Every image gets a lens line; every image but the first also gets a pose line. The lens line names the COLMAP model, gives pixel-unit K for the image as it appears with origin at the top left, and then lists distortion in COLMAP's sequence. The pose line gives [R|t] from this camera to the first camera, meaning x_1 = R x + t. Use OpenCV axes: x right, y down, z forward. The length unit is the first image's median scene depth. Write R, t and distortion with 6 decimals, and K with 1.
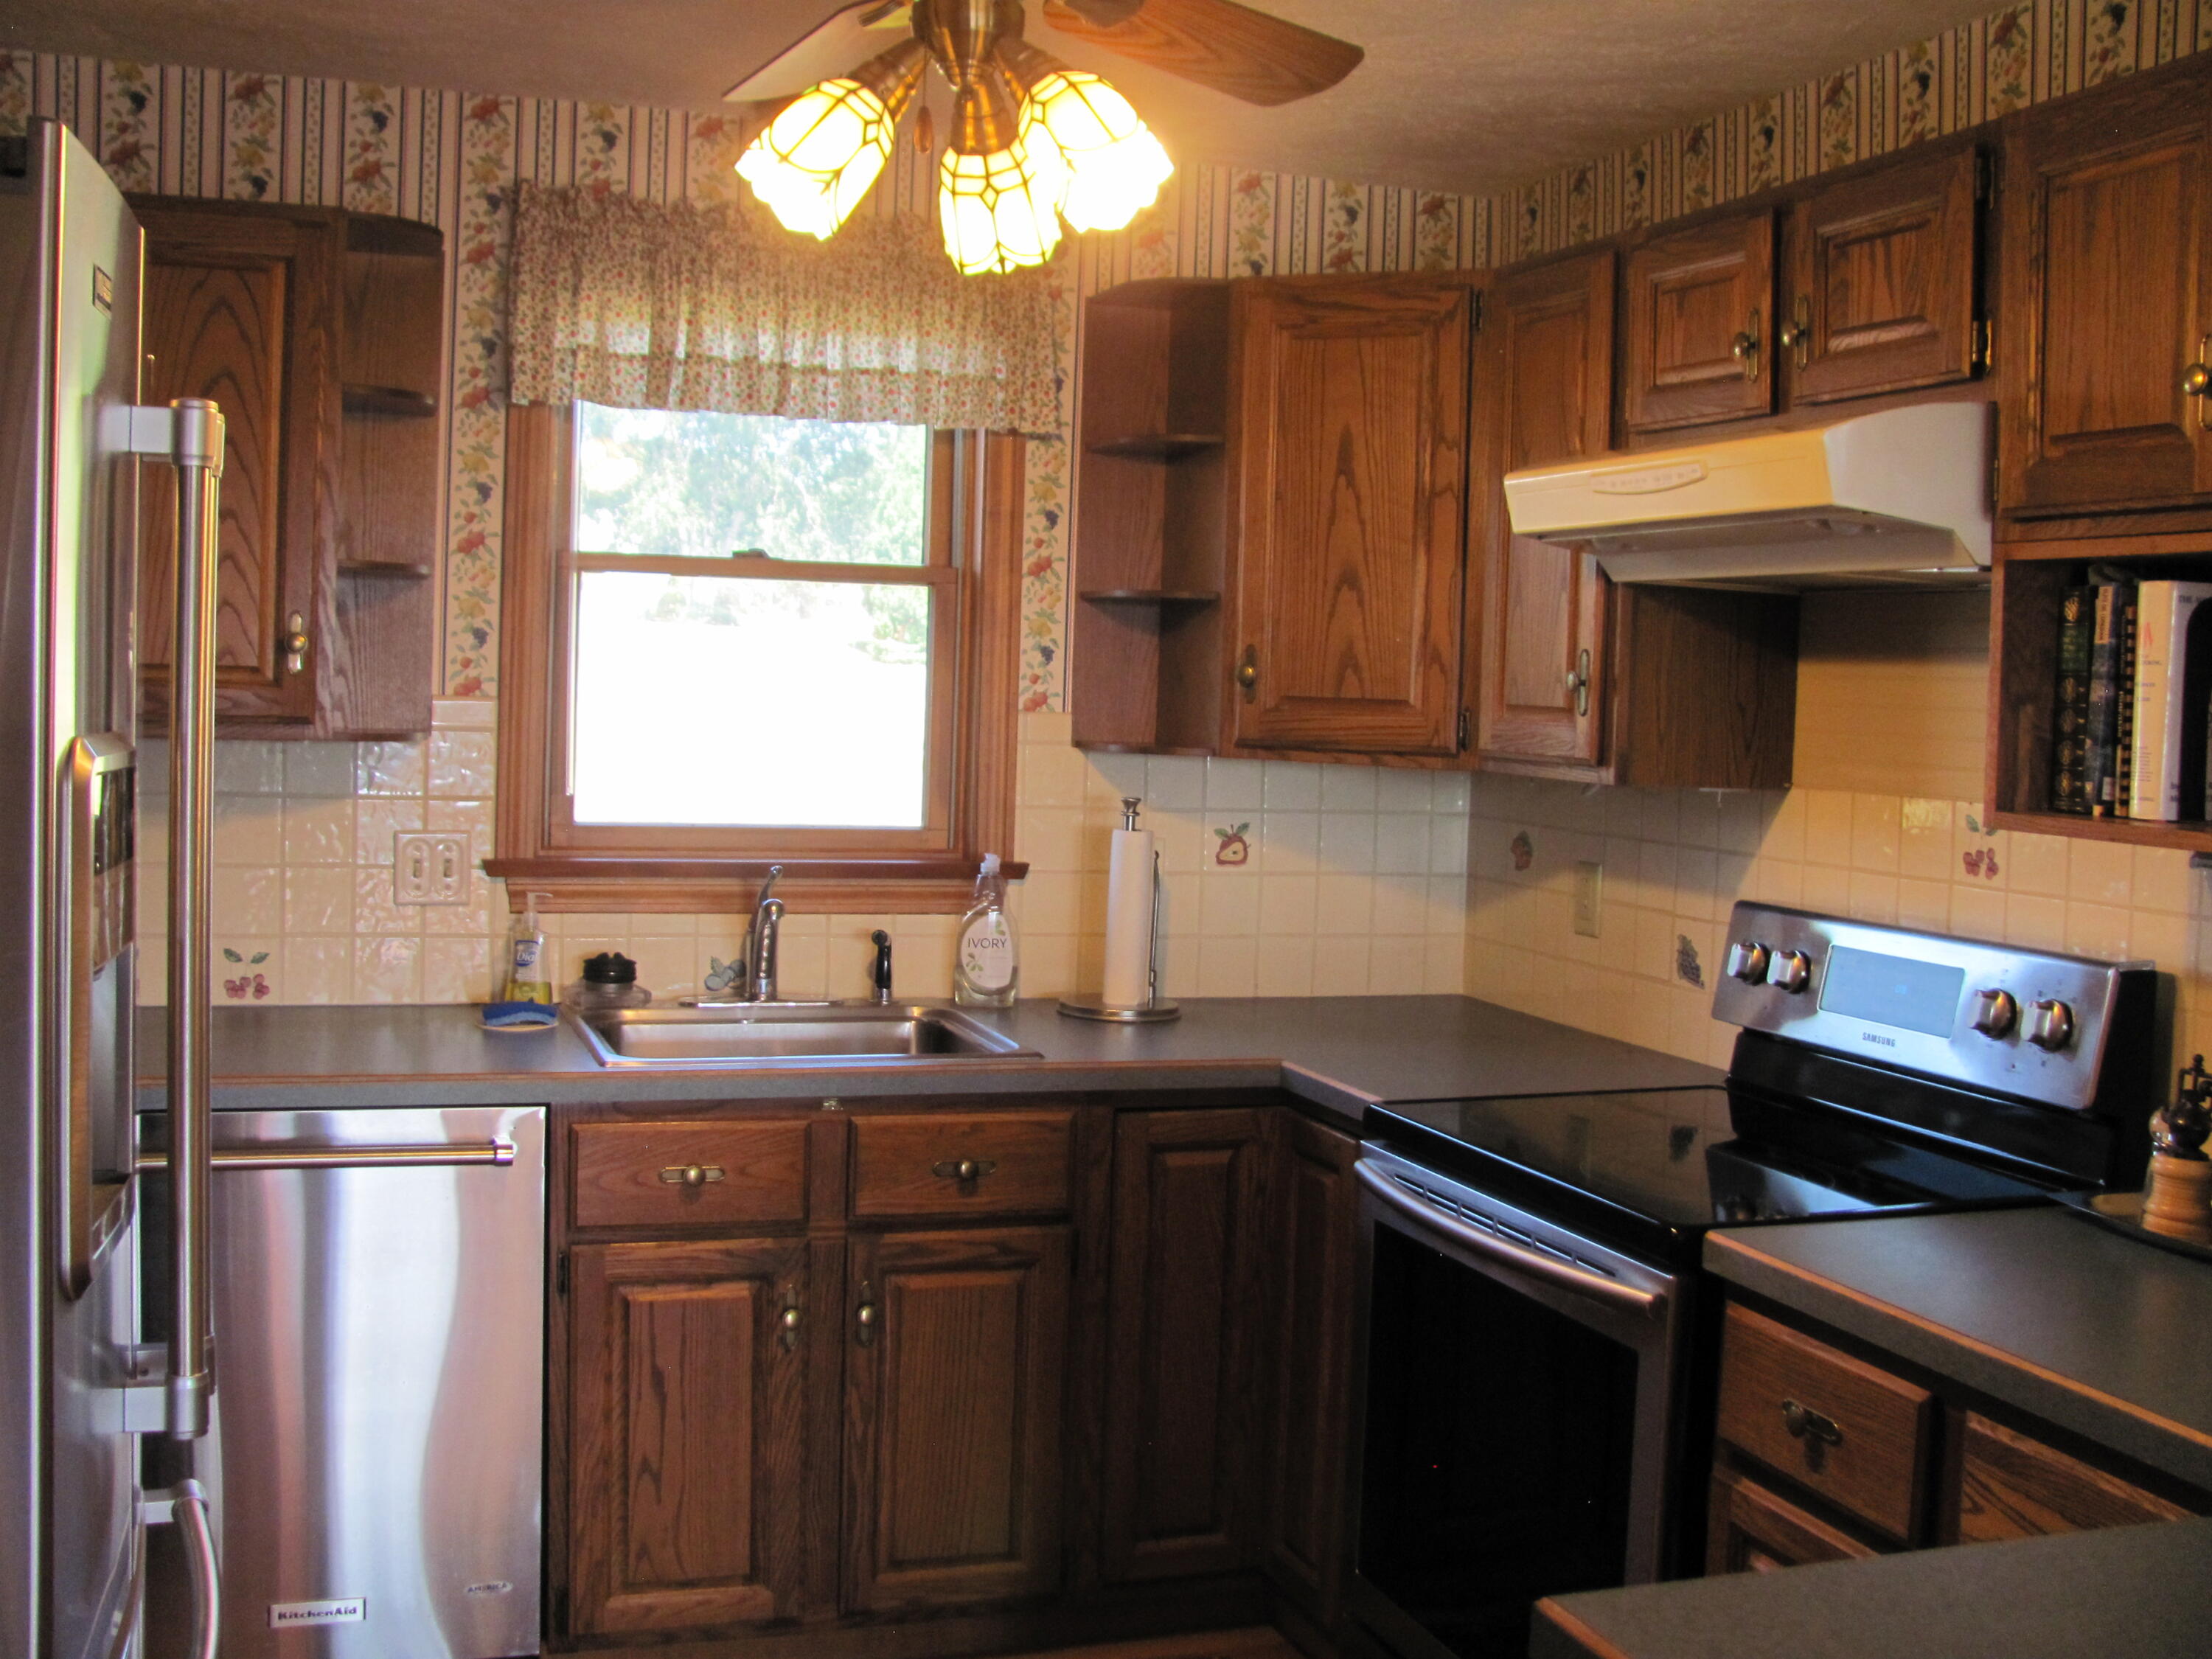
lens RADIAL K [[2384.0, 0, 1106.0], [0, 2384.0, 829.5], [0, 0, 1]] dist [-0.205275, 0.261892]
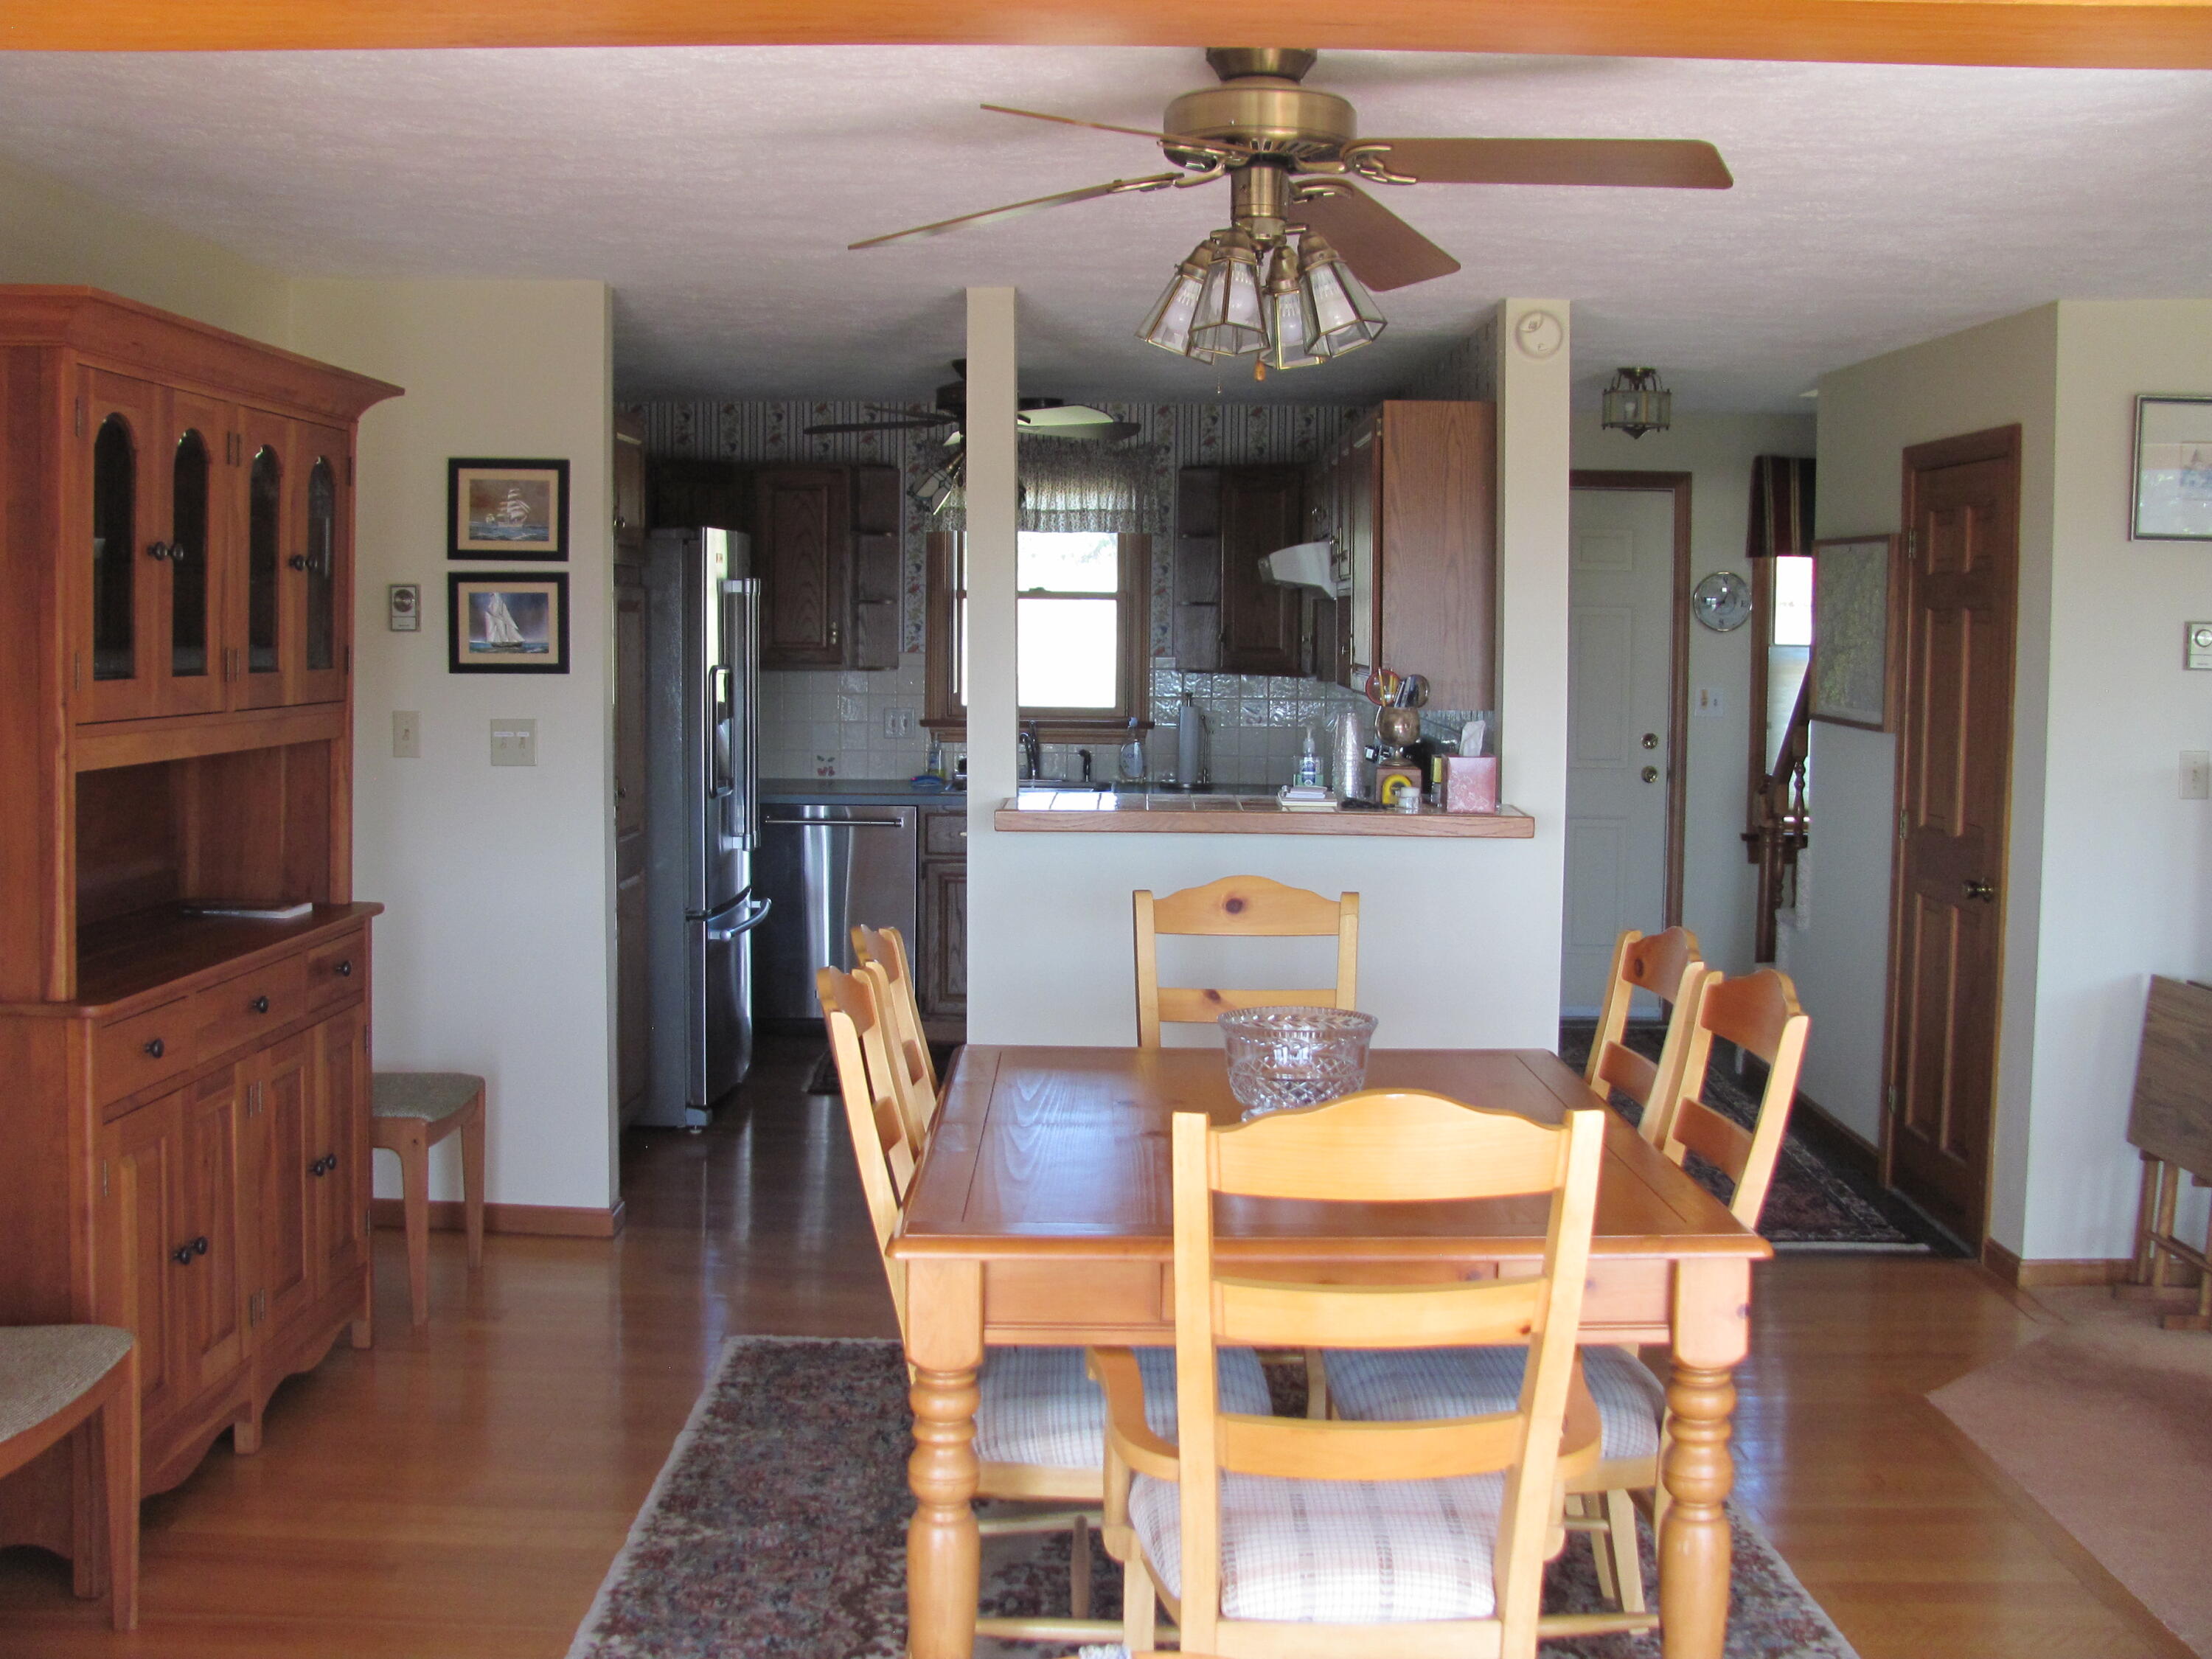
lens RADIAL K [[2384.0, 0, 1106.0], [0, 2384.0, 829.5], [0, 0, 1]] dist [-0.205275, 0.261892]
pose [[0.942298, 0.007638, -0.334689, 0.730291], [0.000628, 0.999698, 0.024584, 0.065187], [0.334776, -0.023376, 0.942008, -1.234788]]
